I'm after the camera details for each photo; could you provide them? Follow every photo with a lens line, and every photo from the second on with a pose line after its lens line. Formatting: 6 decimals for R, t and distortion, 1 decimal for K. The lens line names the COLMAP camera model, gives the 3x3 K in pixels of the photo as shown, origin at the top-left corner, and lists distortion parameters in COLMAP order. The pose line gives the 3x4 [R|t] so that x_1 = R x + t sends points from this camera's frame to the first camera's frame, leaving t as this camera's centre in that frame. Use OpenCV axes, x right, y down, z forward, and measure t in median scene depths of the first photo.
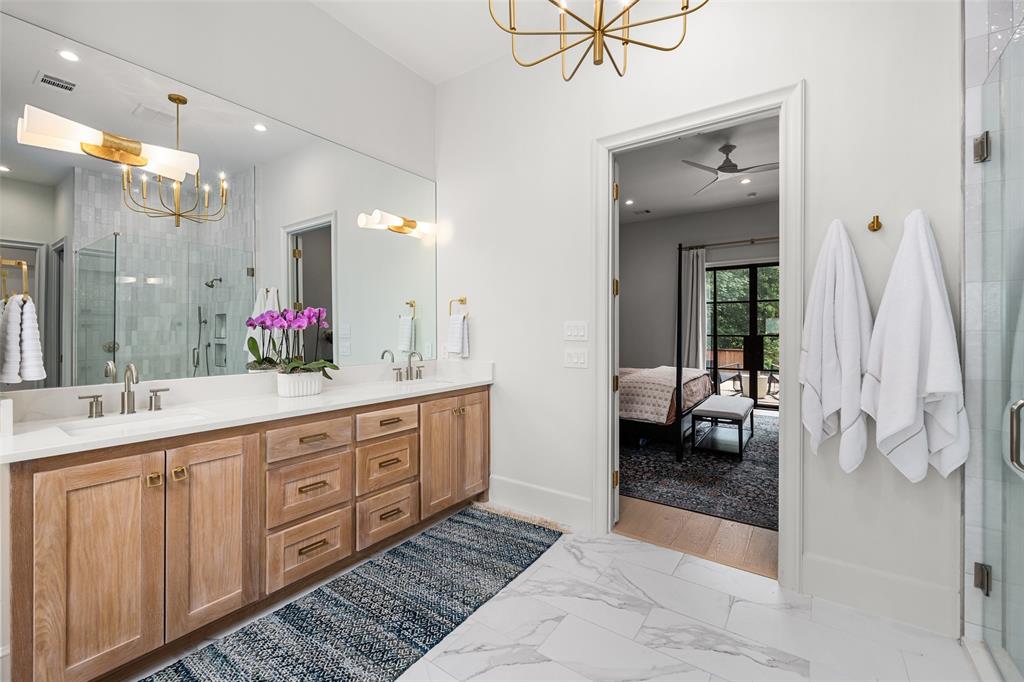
lens RADIAL K [[436.7, 0, 485.8], [0, 436.7, 327.9], [0, 0, 1]] dist [-0.000615, -0.000056]
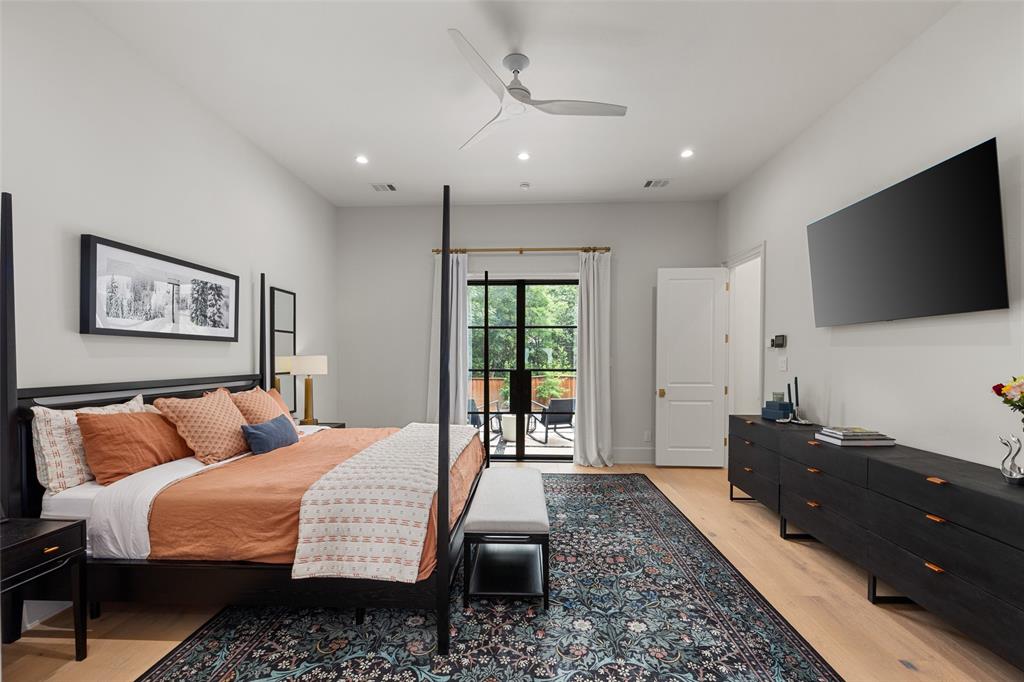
lens RADIAL K [[439.6, 0, 512.7], [0, 439.6, 360.9], [0, 0, 1]] dist [0.000080, 0.000044]
pose [[0.822667, -0.003413, 0.568513, 0.229768], [-0.001743, 0.999962, 0.008525, -0.010969], [-0.568520, -0.008004, 0.822630, 0.555198]]
